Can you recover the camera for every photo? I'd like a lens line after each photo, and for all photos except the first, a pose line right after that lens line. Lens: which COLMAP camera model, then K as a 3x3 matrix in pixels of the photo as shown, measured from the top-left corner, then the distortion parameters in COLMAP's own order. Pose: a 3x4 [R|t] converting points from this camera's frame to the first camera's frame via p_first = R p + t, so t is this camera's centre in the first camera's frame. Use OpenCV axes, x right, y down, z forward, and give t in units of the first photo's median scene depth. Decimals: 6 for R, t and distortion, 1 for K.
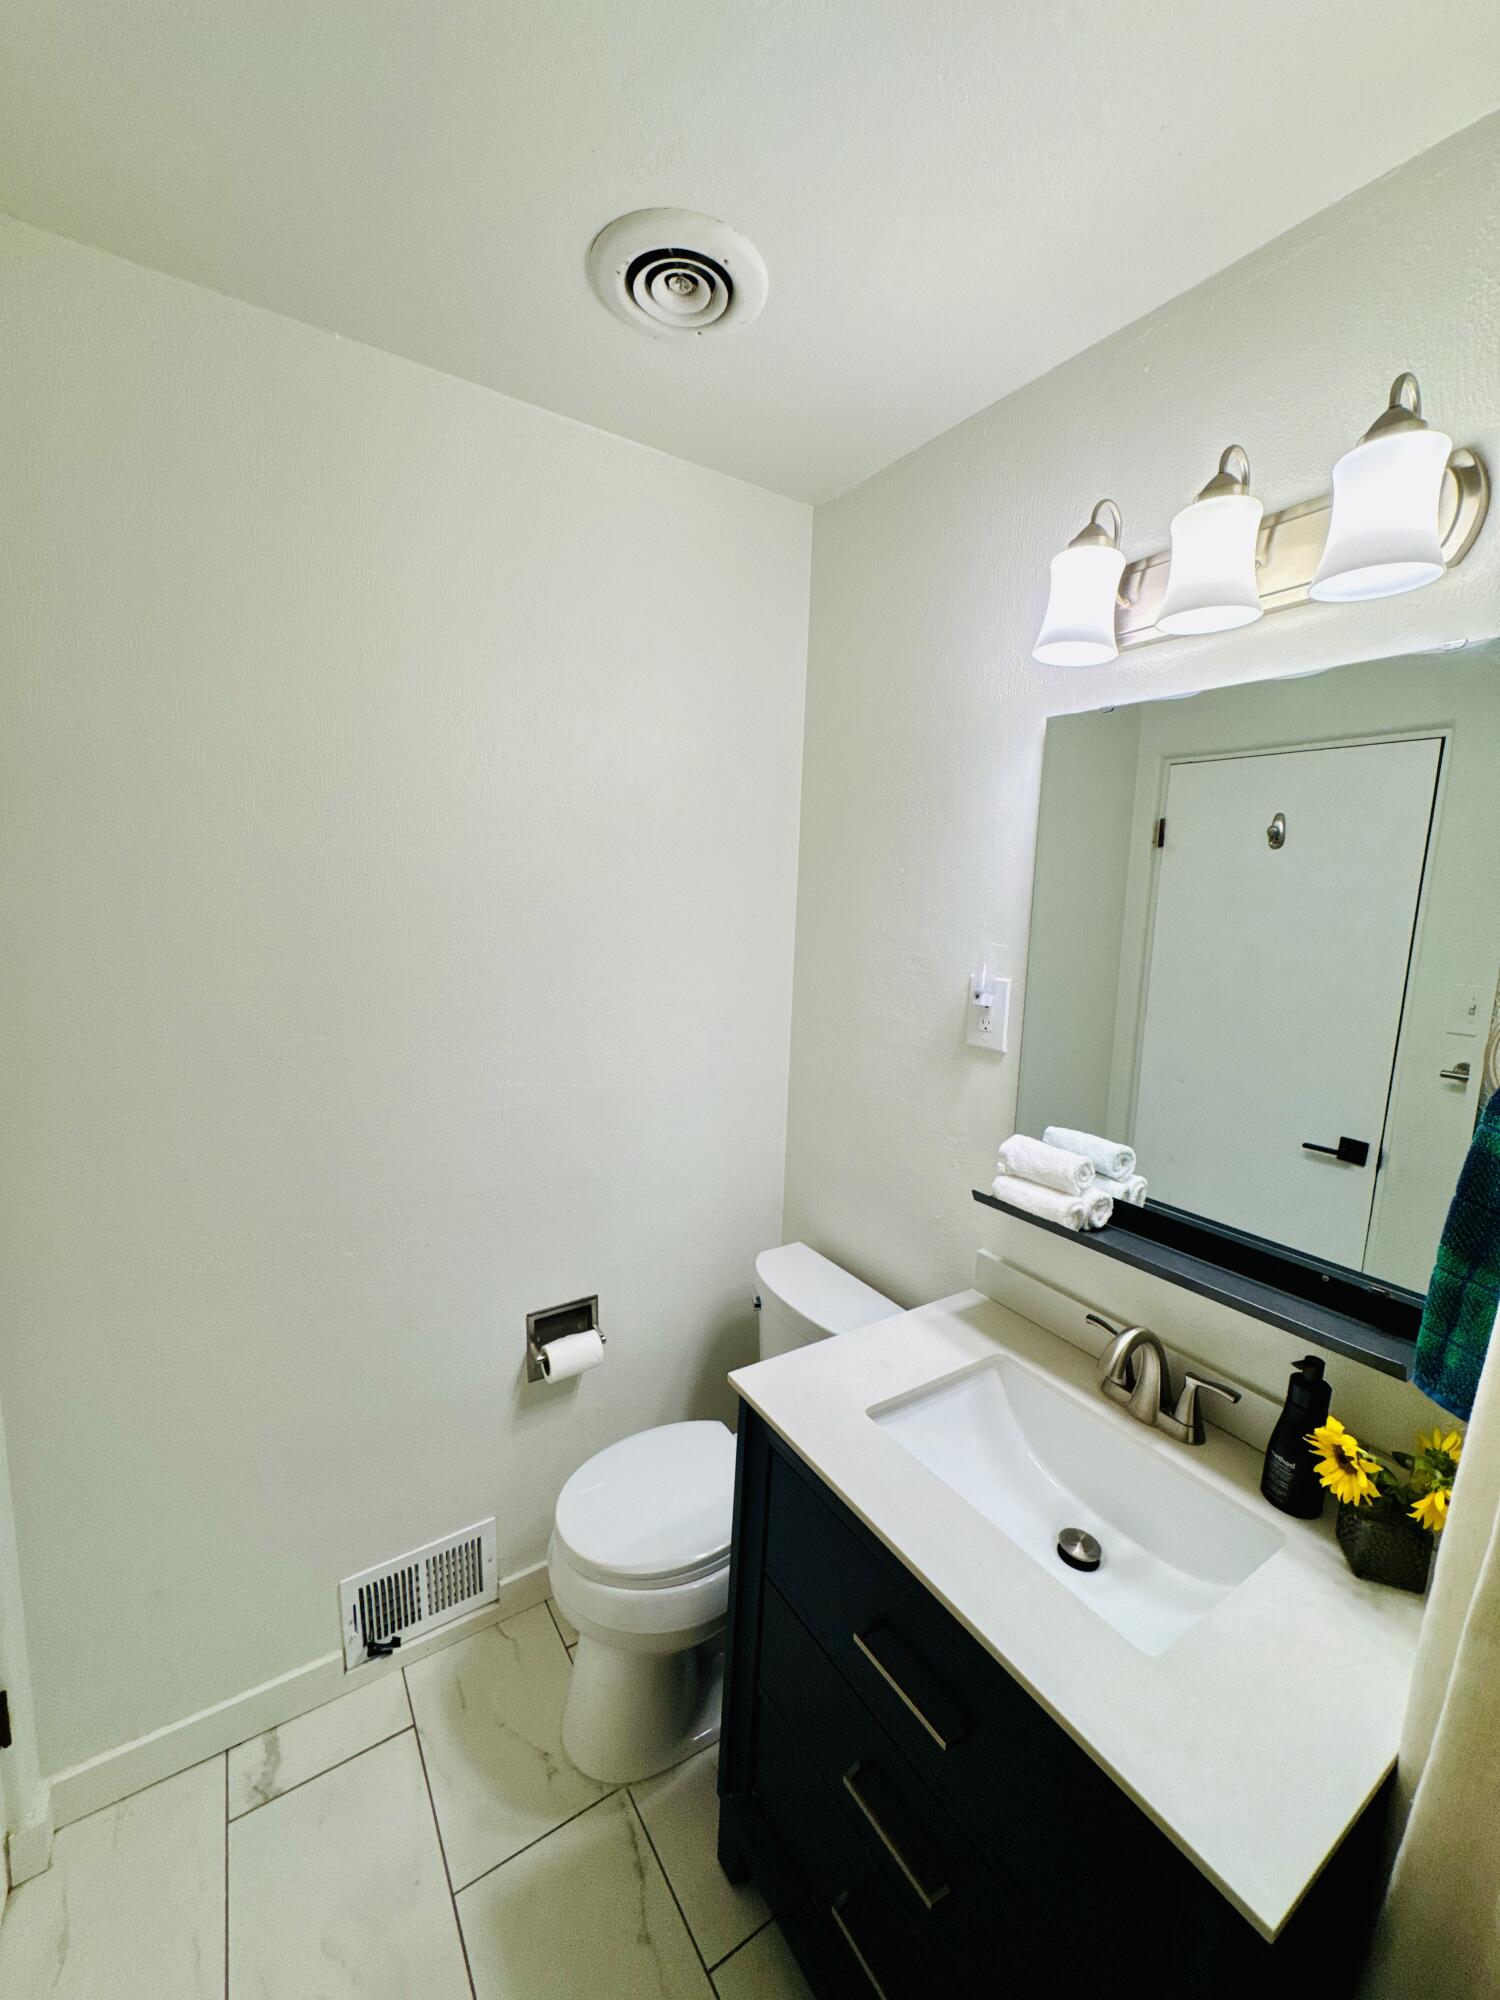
lens RADIAL K [[803.1, 0, 750.0], [0, 803.1, 1000.0], [0, 0, 1]] dist [0.000306, 0.000063]
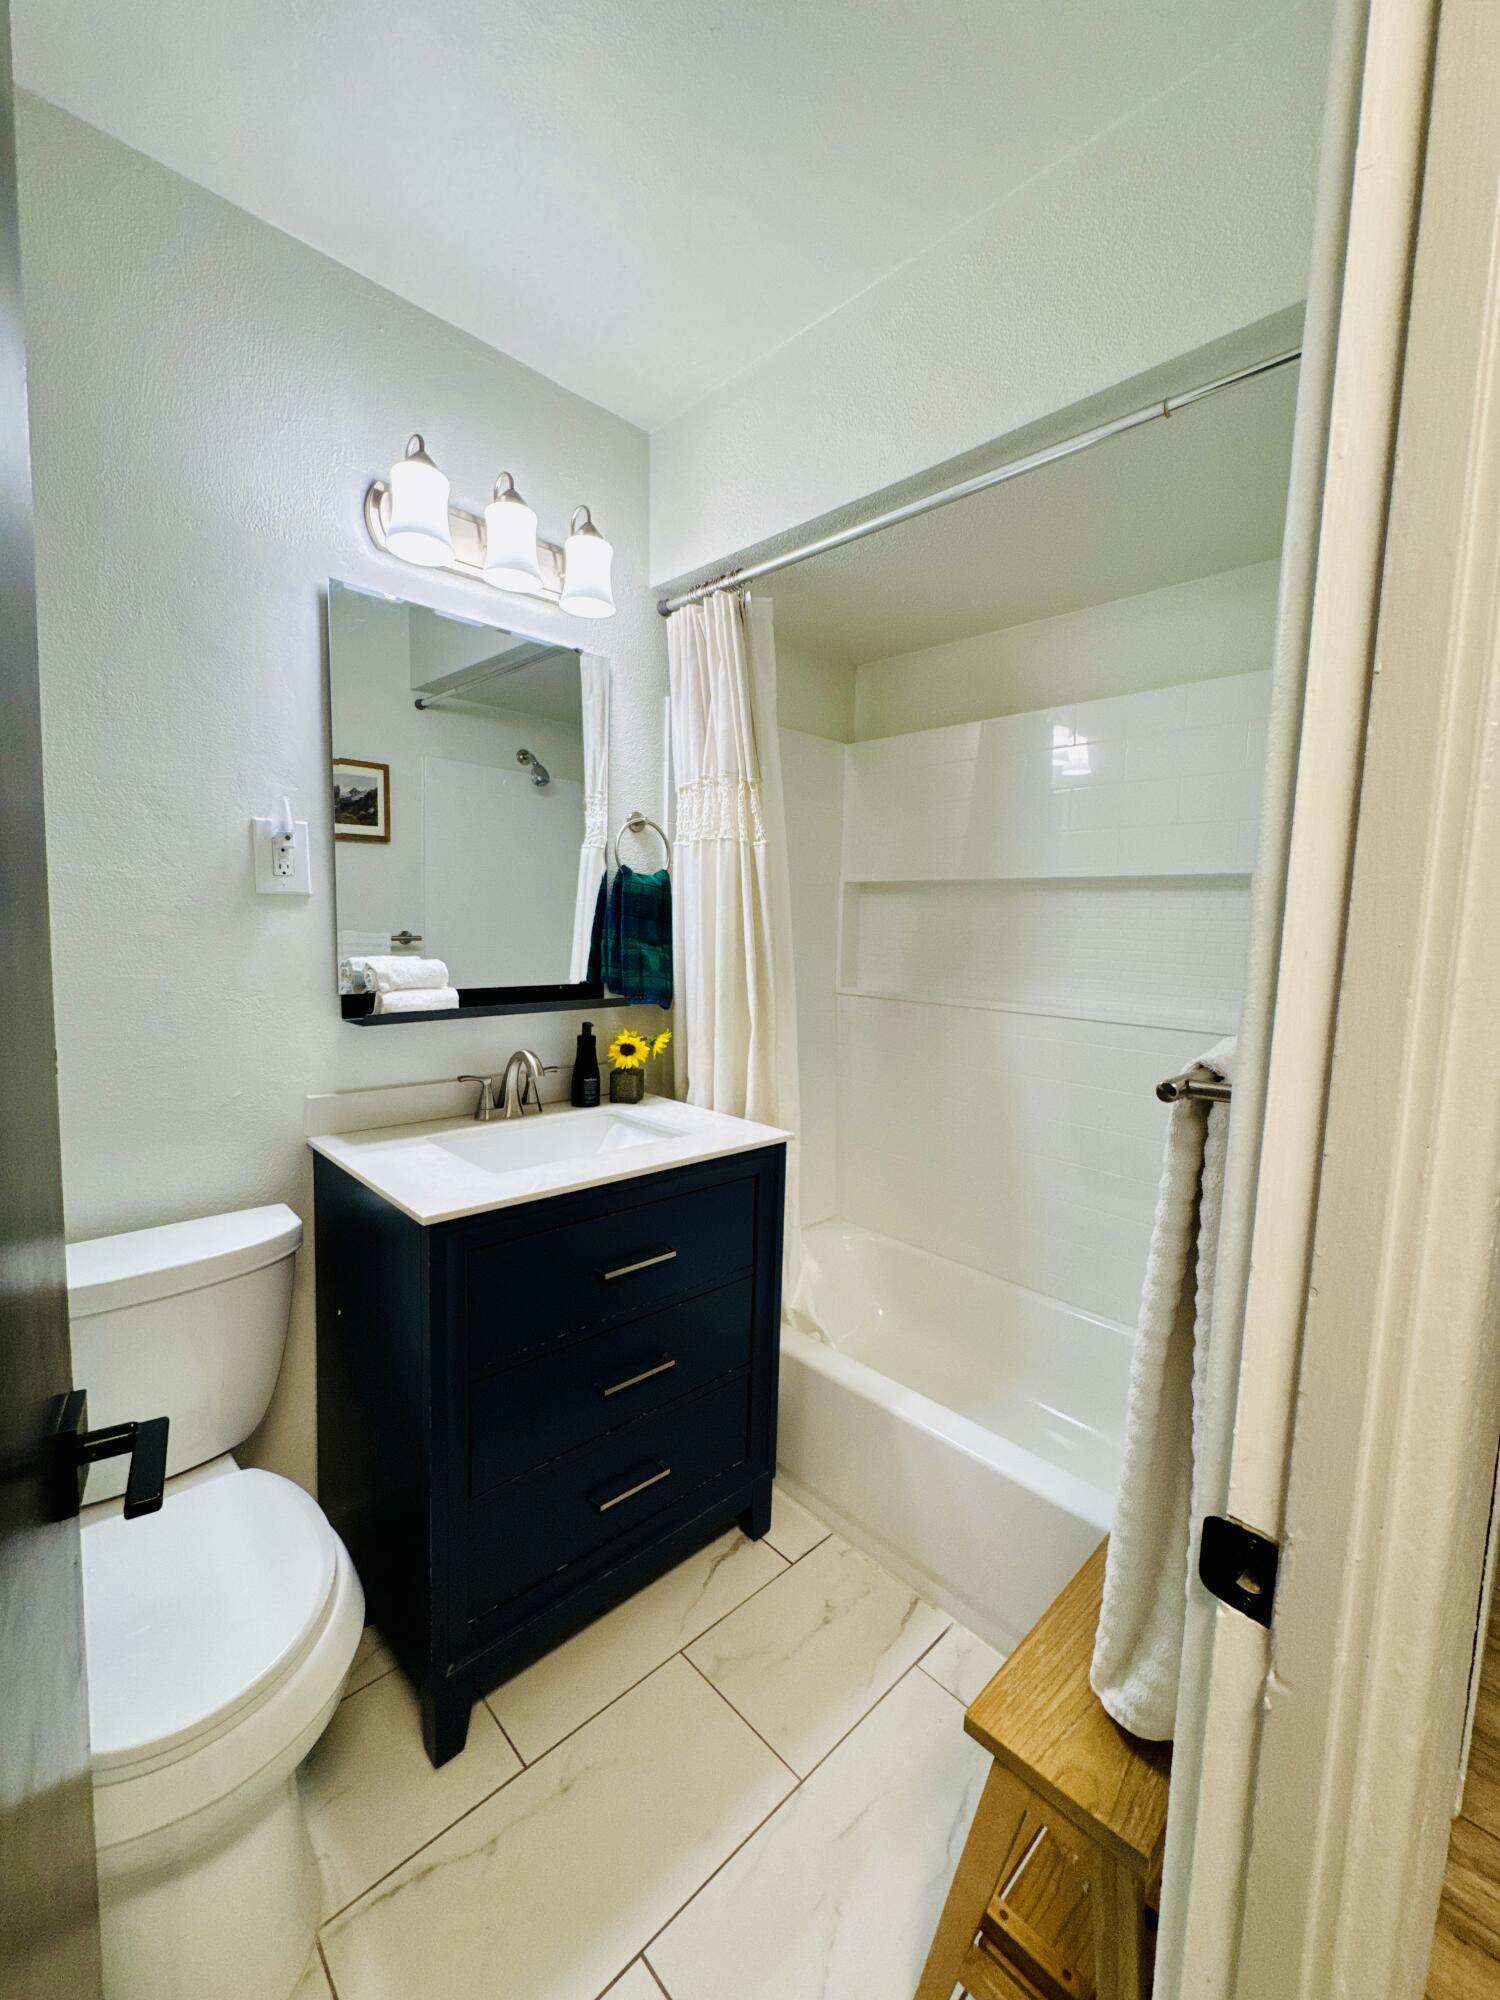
lens RADIAL K [[790.7, 0, 750.0], [0, 790.7, 1000.0], [0, 0, 1]] dist [-0.001290, -0.000109]
pose [[-0.194098, -0.148007, 0.969752, -0.868848], [0.099125, 0.980534, 0.169493, 0.089596], [-0.975961, 0.129025, -0.175649, 0.700518]]
